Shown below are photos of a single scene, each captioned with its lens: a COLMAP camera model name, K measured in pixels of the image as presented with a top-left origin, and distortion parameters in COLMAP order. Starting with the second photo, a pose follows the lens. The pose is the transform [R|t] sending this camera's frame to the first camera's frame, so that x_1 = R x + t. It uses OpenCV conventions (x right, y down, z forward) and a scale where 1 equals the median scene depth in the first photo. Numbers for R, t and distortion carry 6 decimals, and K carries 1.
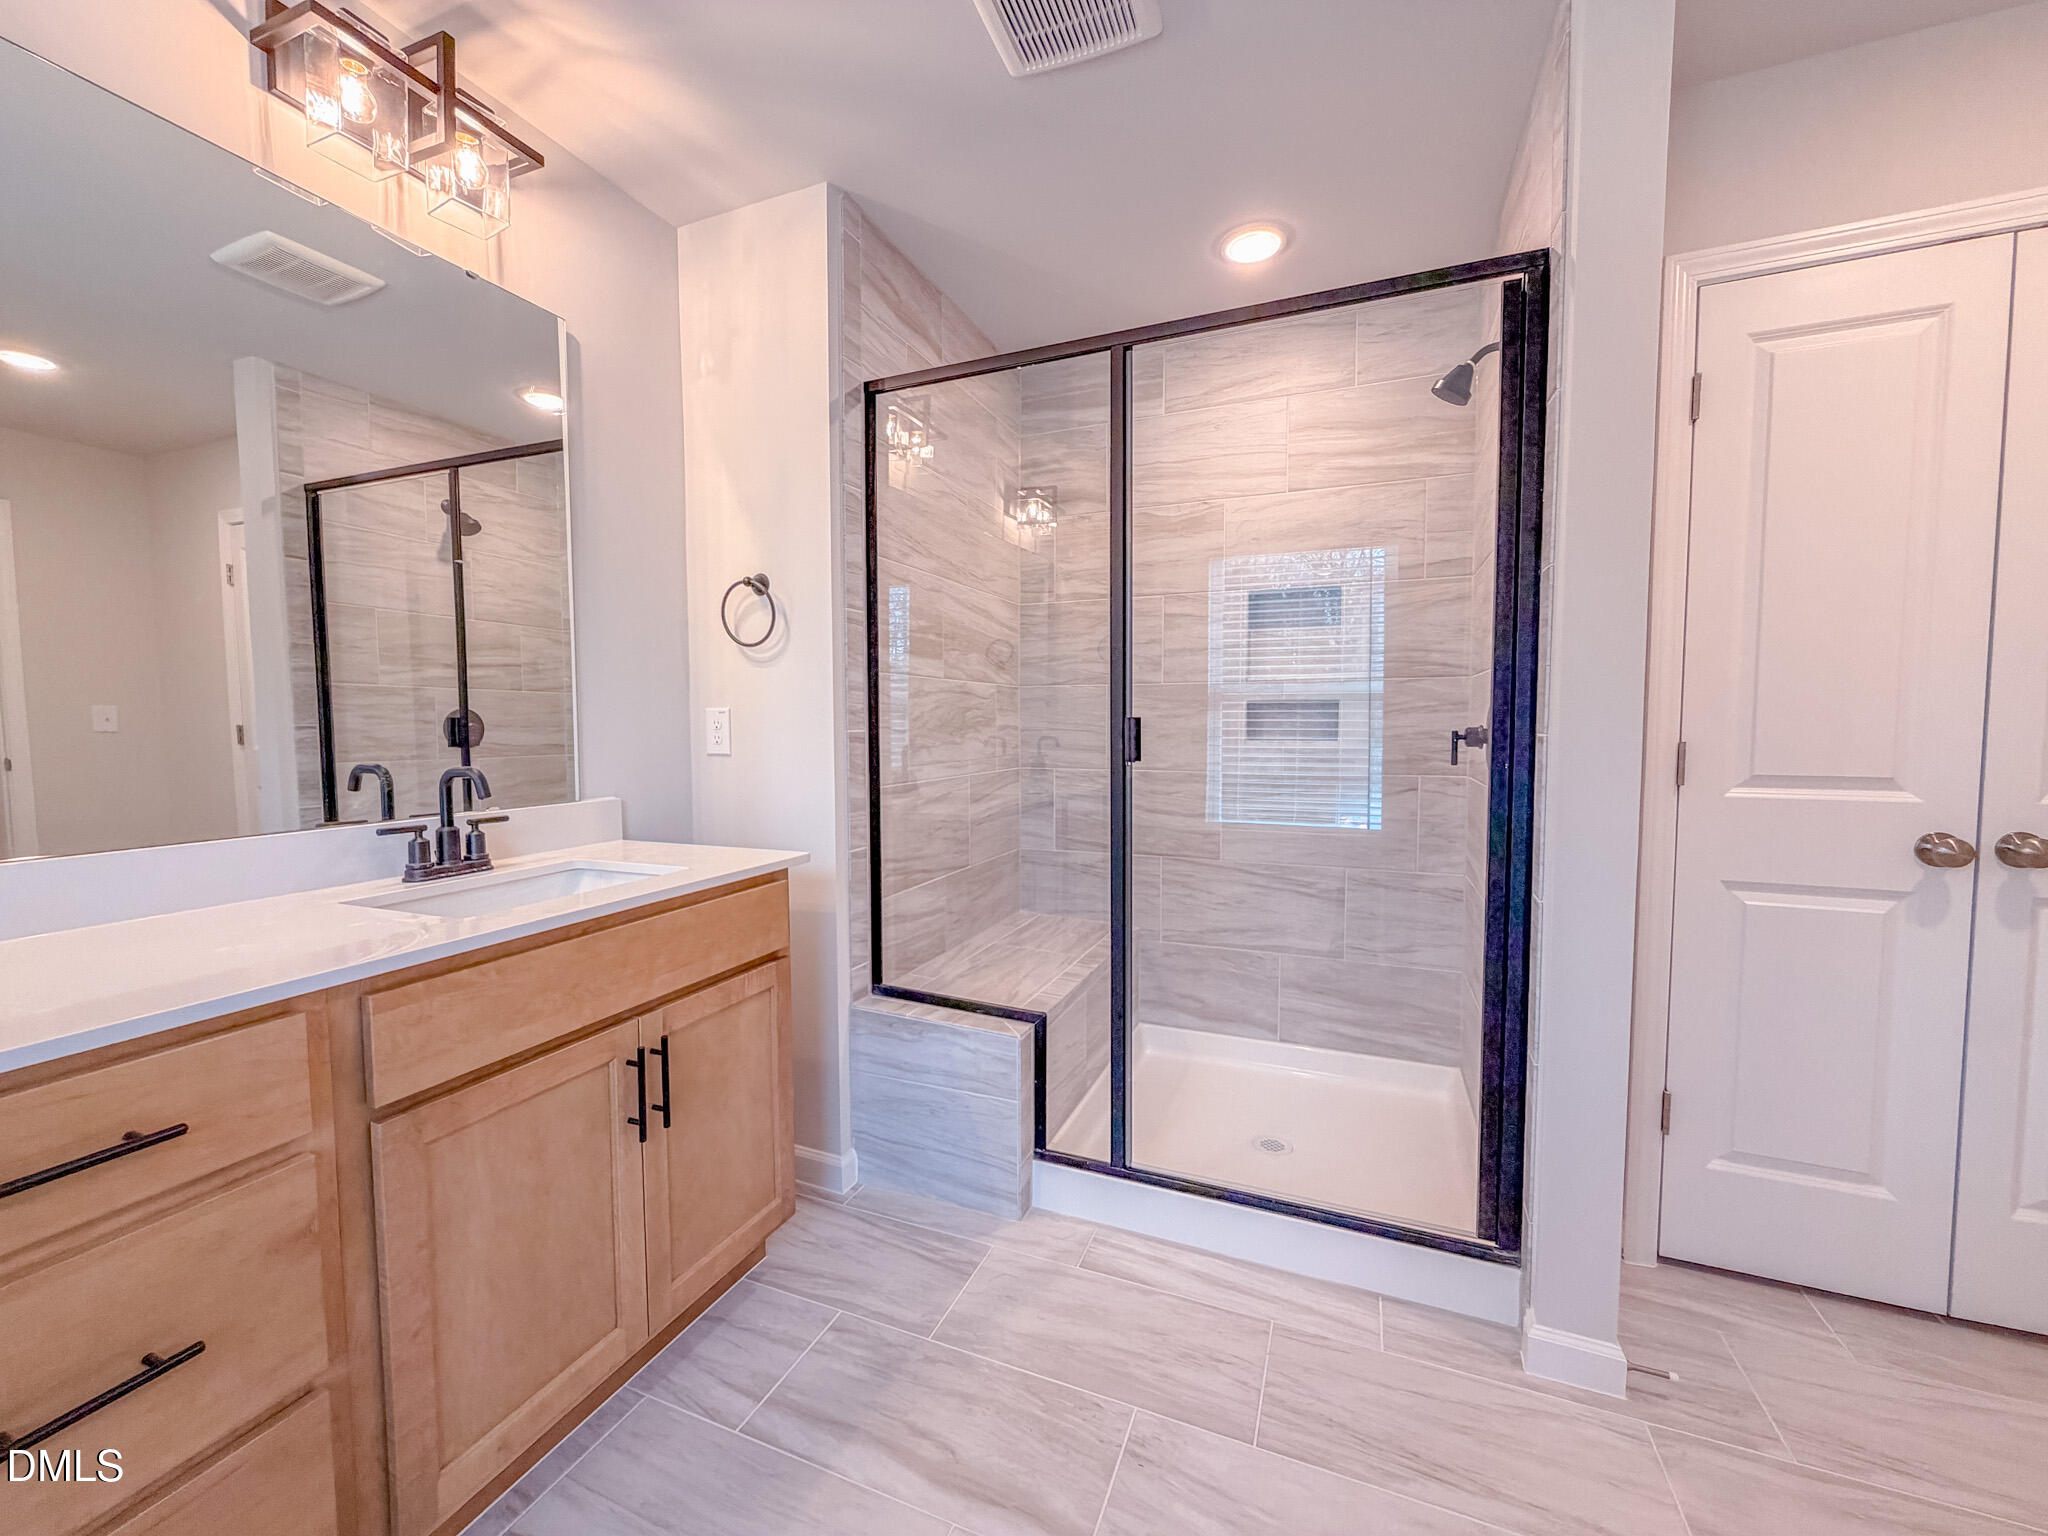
lens RADIAL K [[809.6, 0, 1019.4], [0, 809.6, 765.0], [0, 0, 1]] dist [-0.000037, 0.000023]
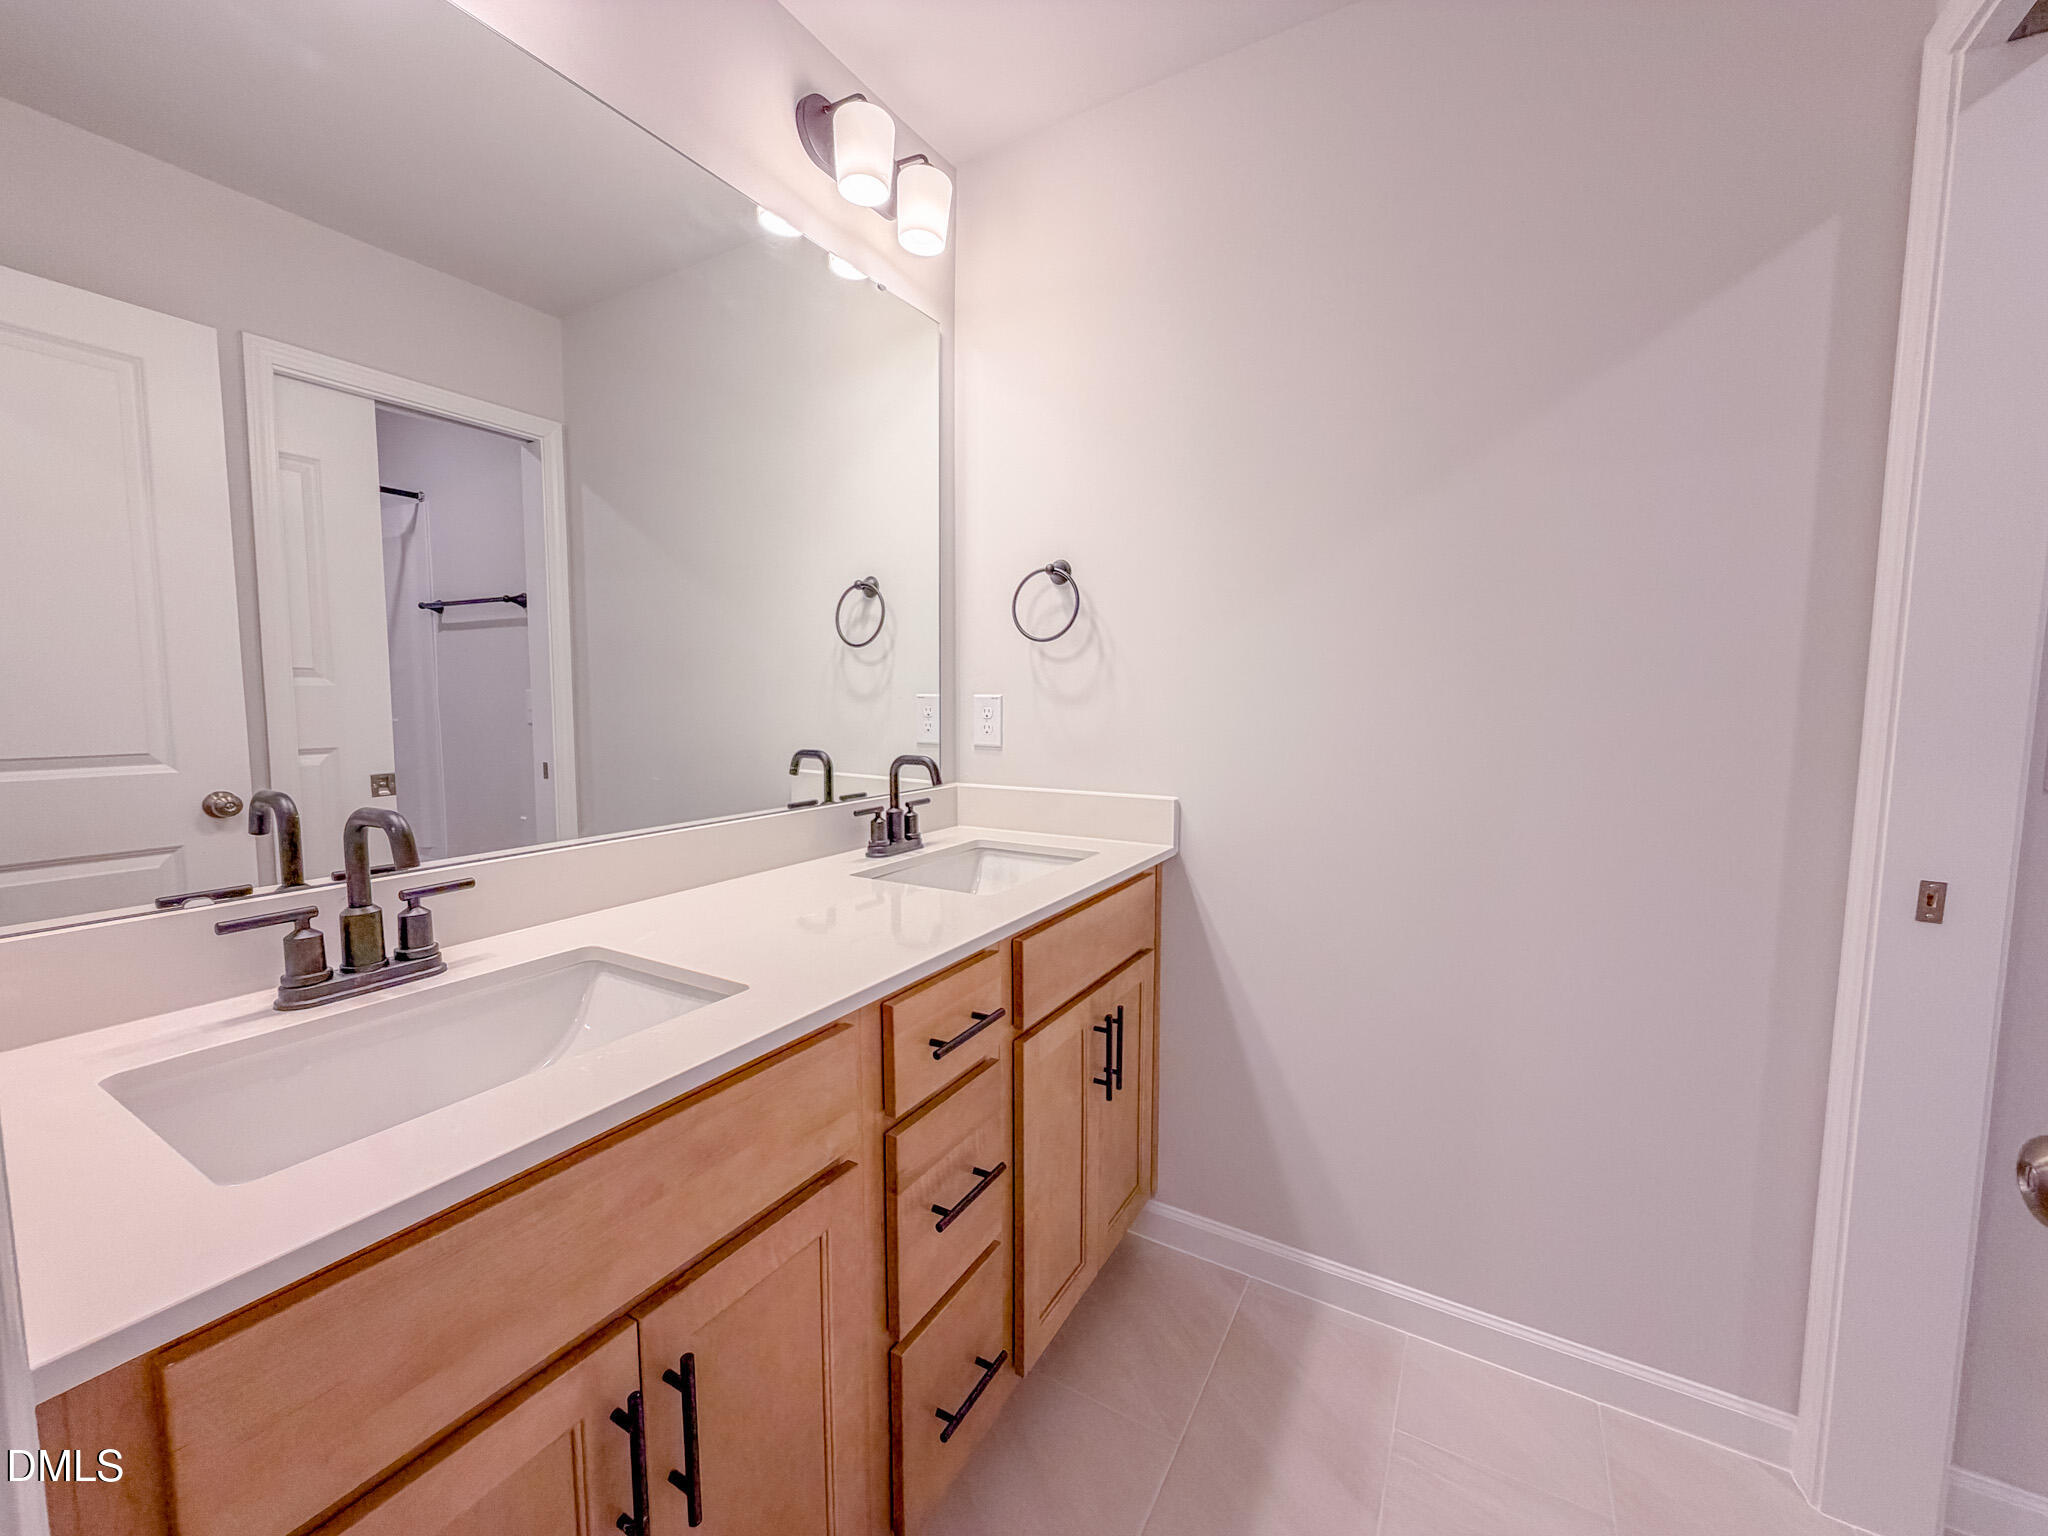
lens RADIAL K [[809.6, 0, 1024.5], [0, 809.6, 778.8], [0, 0, 1]] dist [-0.000037, 0.000023]
pose [[0.993054, 0.024044, -0.115181, -0.157149], [-0.019550, 0.999009, 0.039988, -0.053198], [0.116028, -0.037458, 0.992539, 0.479044]]
